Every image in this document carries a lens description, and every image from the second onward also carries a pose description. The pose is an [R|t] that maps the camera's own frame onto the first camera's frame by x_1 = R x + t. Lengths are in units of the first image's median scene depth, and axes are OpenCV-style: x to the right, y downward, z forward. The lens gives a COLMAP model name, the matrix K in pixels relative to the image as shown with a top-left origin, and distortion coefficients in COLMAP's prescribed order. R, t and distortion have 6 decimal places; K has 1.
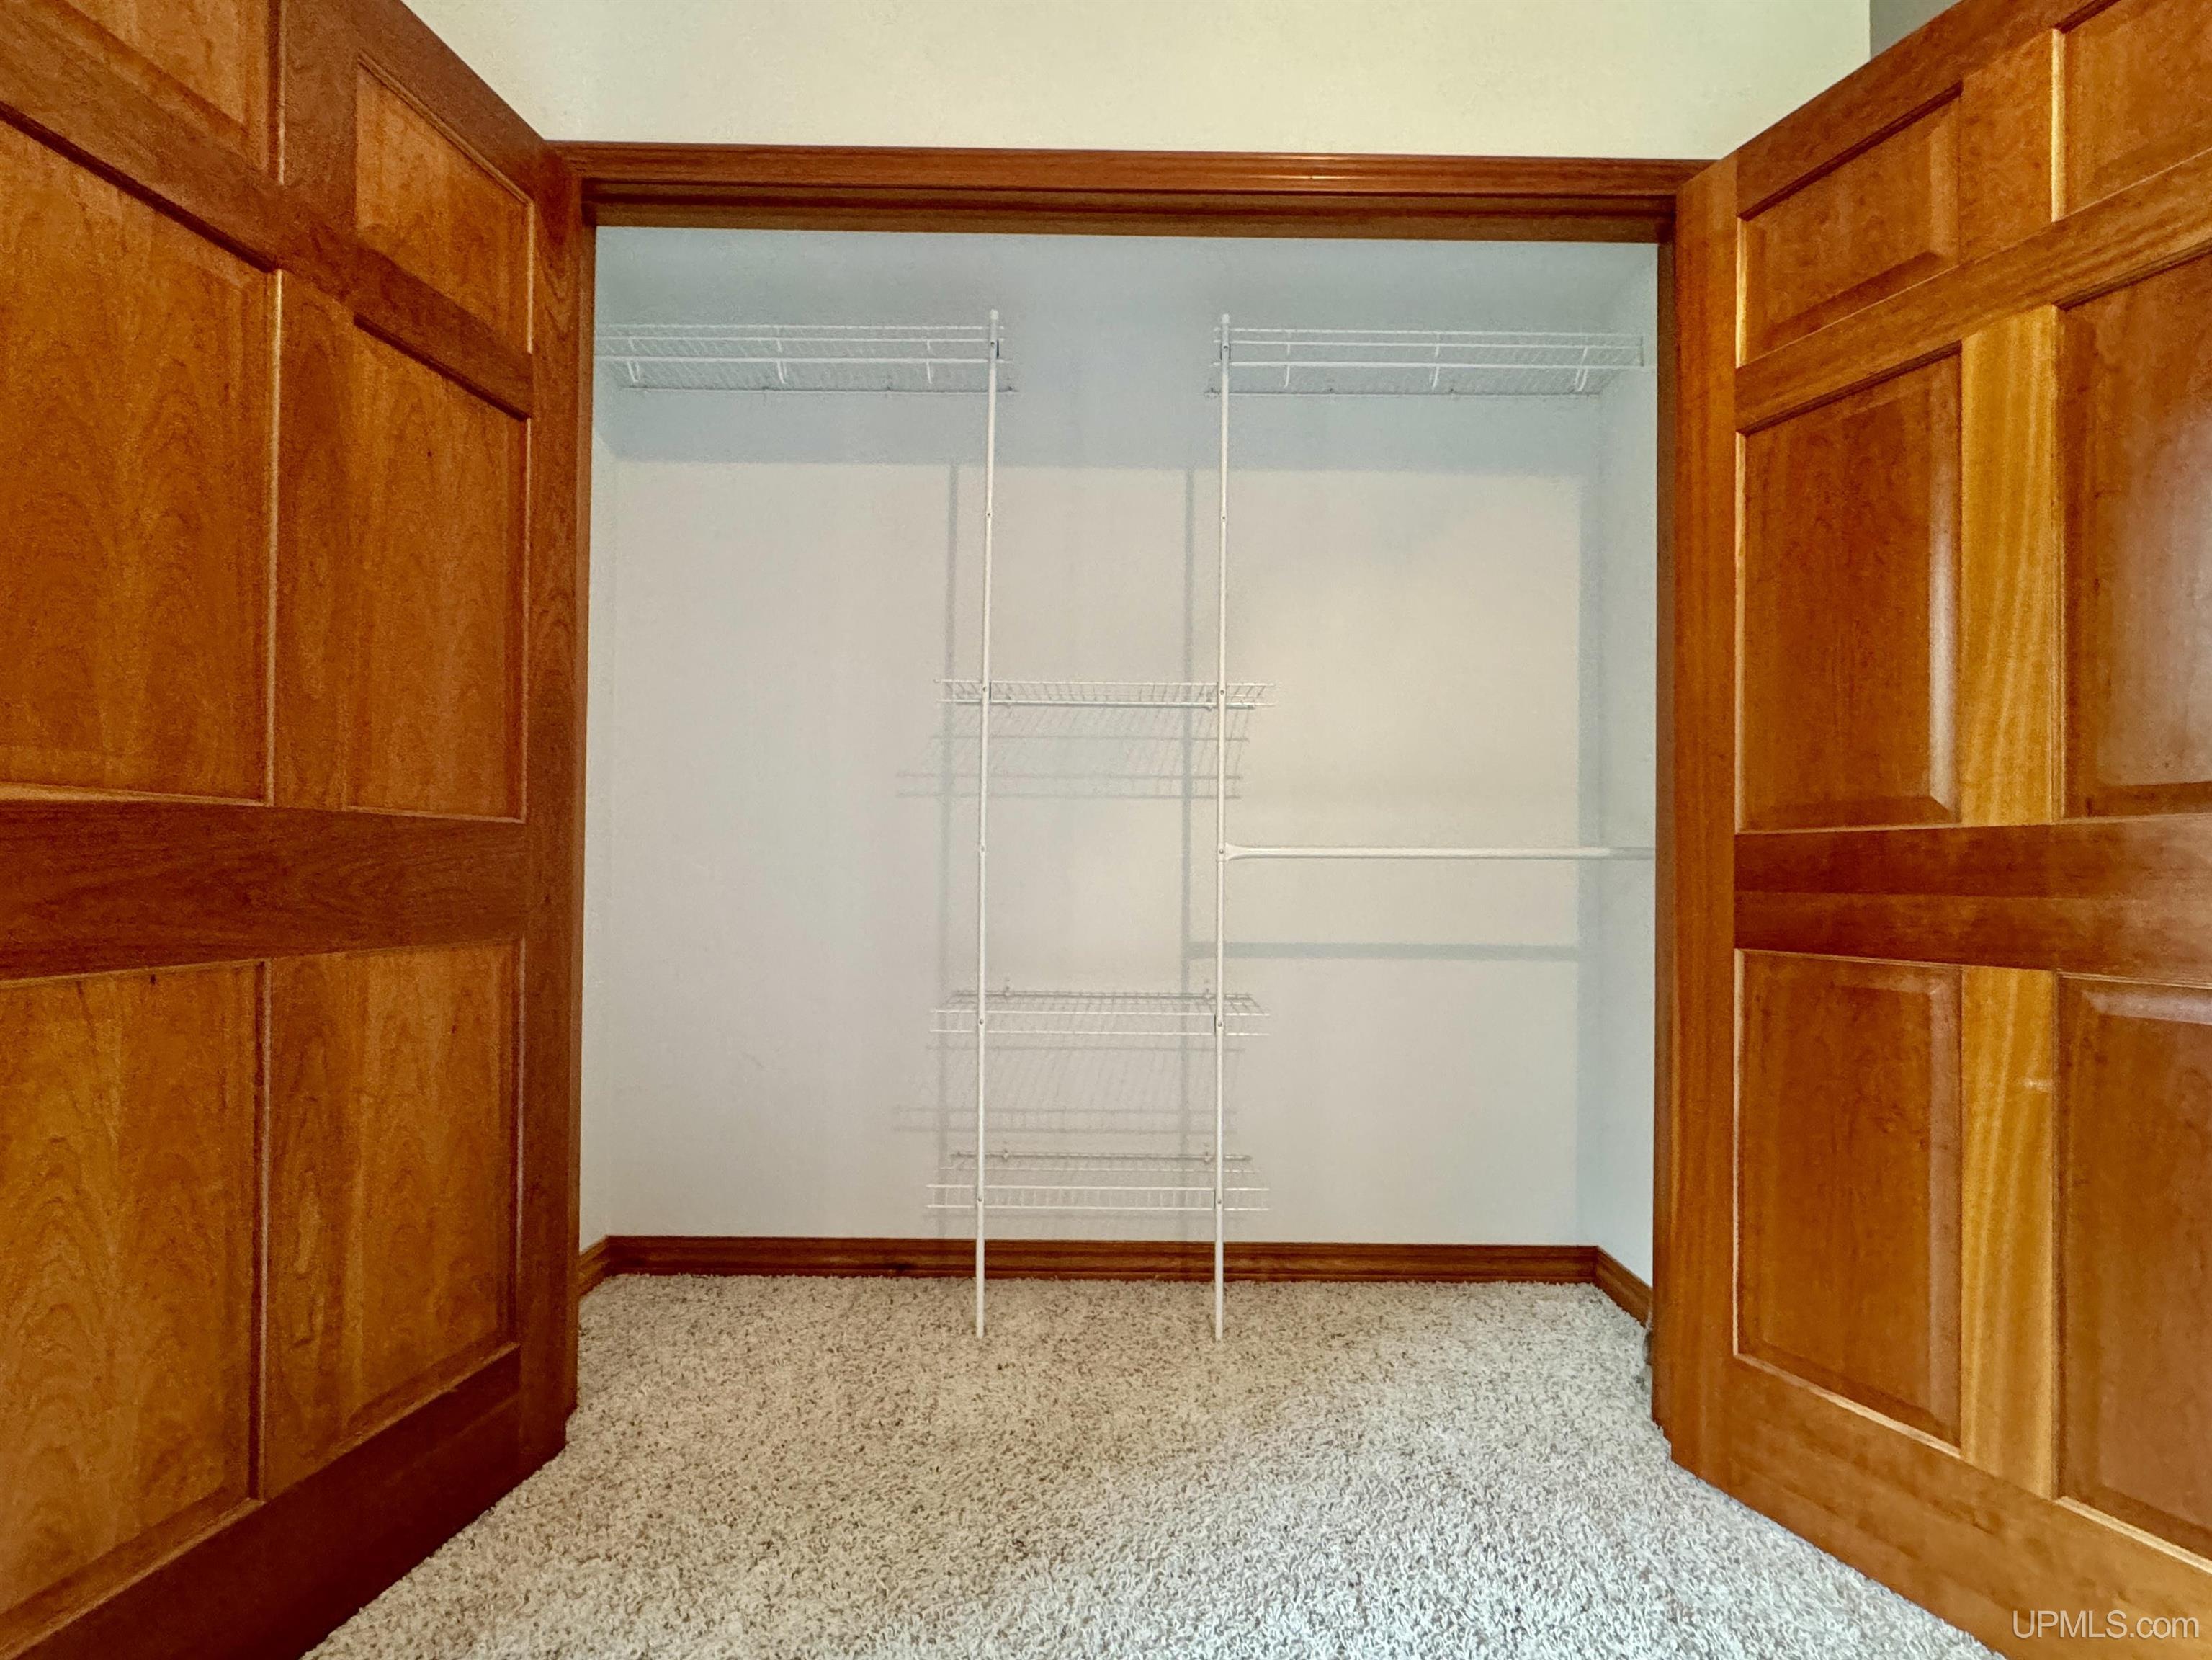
lens RADIAL K [[1109.6, 0, 1104.2], [0, 1109.6, 847.0], [0, 0, 1]] dist [-0.000624, -0.001461]
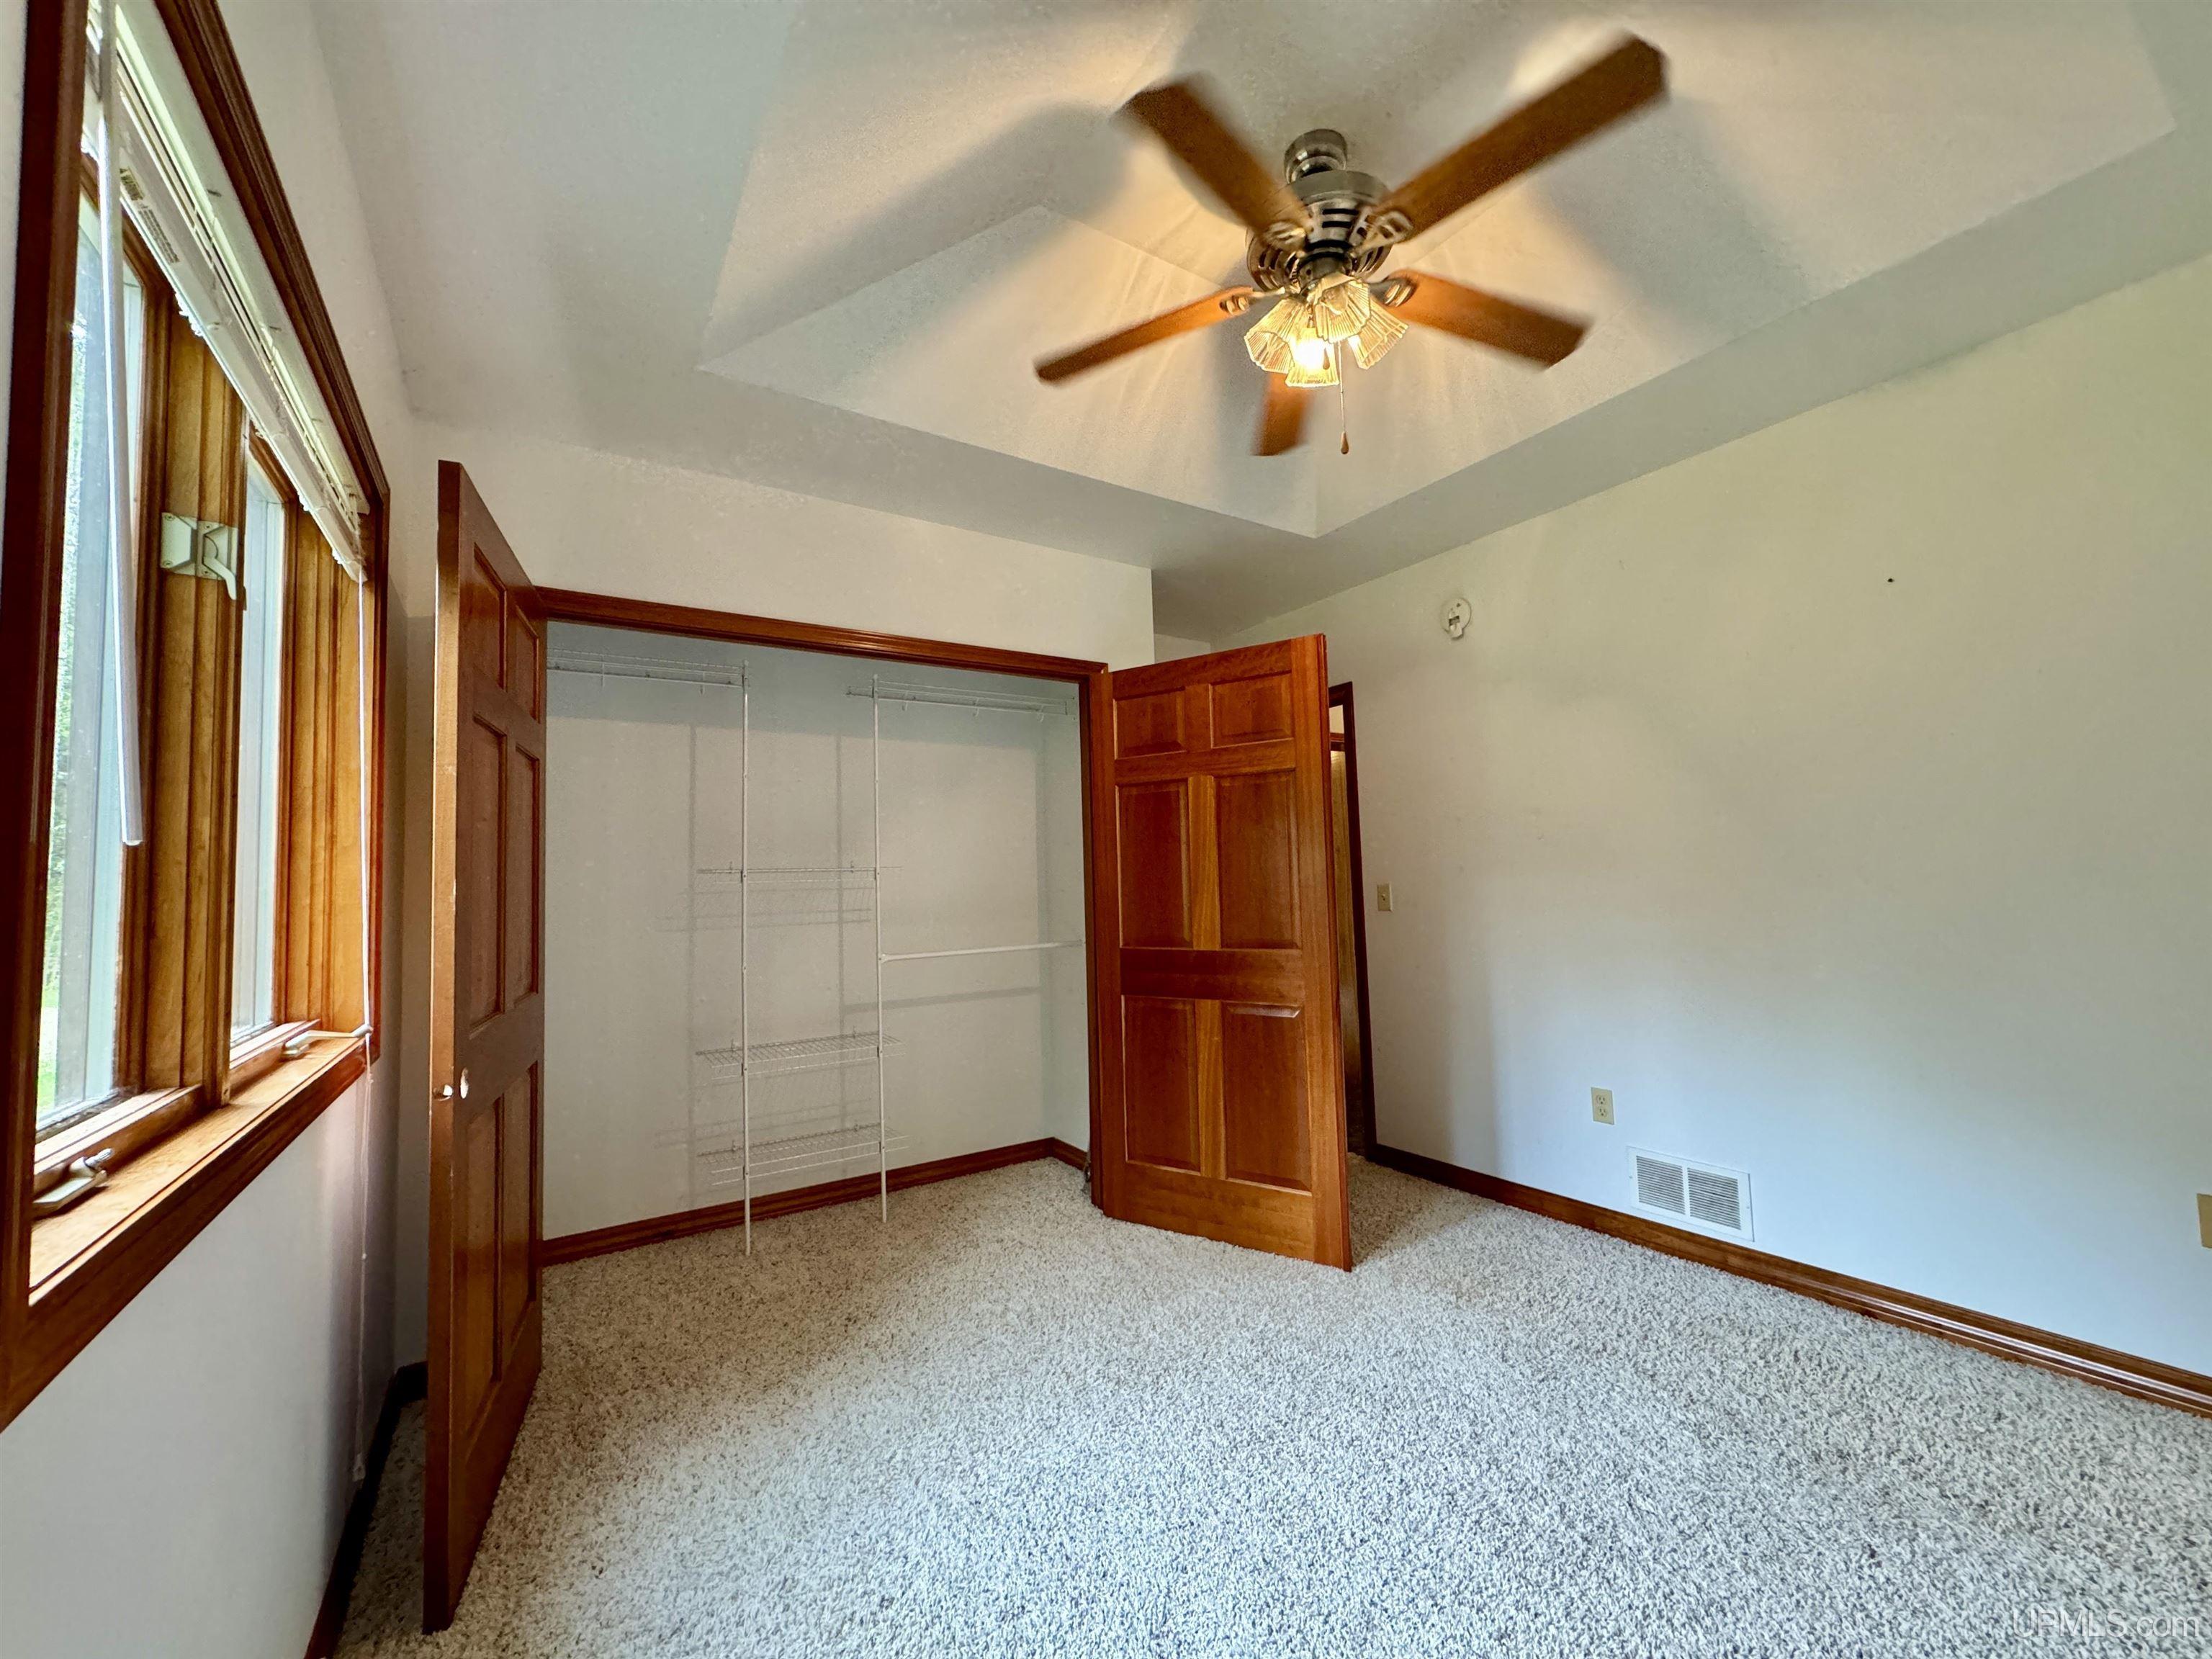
lens RADIAL K [[875.4, 0, 1106.6], [0, 875.4, 833.0], [0, 0, 1]] dist [-0.000543, 0.000210]
pose [[0.844736, -0.003310, 0.535172, -0.508623], [0.028784, 0.998814, -0.039257, -0.196285], [-0.534408, 0.048566, 0.843830, -0.653422]]
